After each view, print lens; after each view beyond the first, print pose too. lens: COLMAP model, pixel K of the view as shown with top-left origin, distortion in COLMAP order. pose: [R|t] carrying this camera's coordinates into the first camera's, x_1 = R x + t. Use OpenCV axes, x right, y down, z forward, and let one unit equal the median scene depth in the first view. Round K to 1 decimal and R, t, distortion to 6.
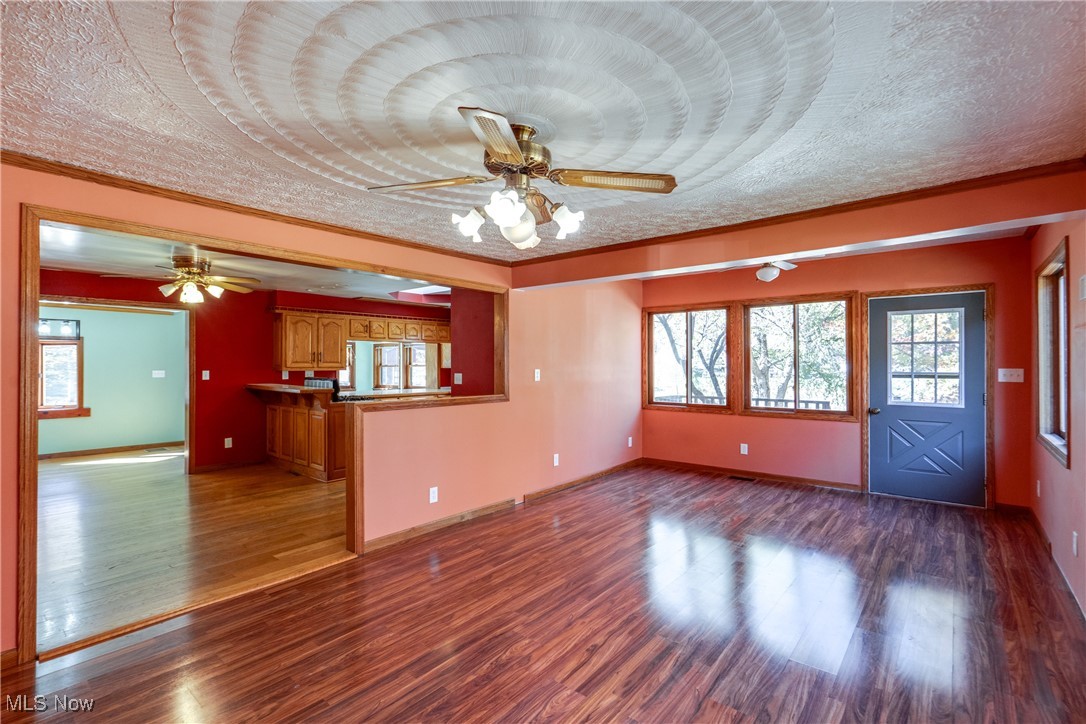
lens RADIAL K [[498.5, 0, 545.6], [0, 498.5, 364.4], [0, 0, 1]] dist [0.005259, 0.000159]
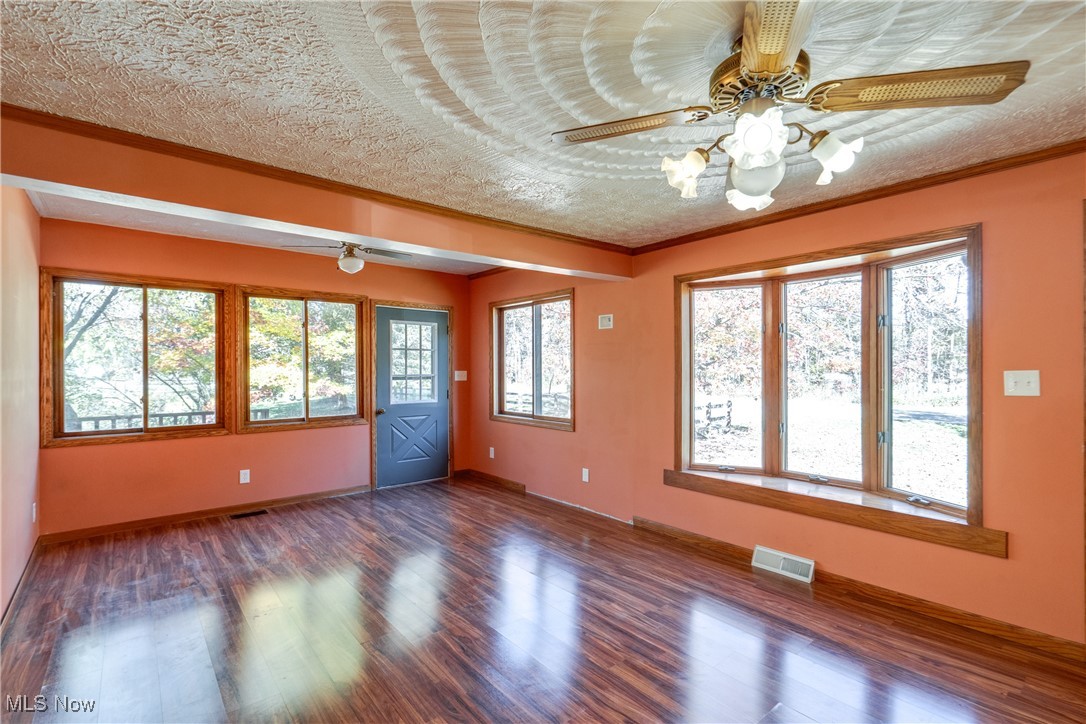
lens RADIAL K [[498.5, 0, 543.8], [0, 498.5, 360.6], [0, 0, 1]] dist [0.005259, 0.000159]
pose [[0.188717, 0.016908, 0.981886, -0.338344], [0.003940, 0.999831, -0.017974, 0.005623], [-0.982024, 0.007261, 0.188618, 0.471317]]
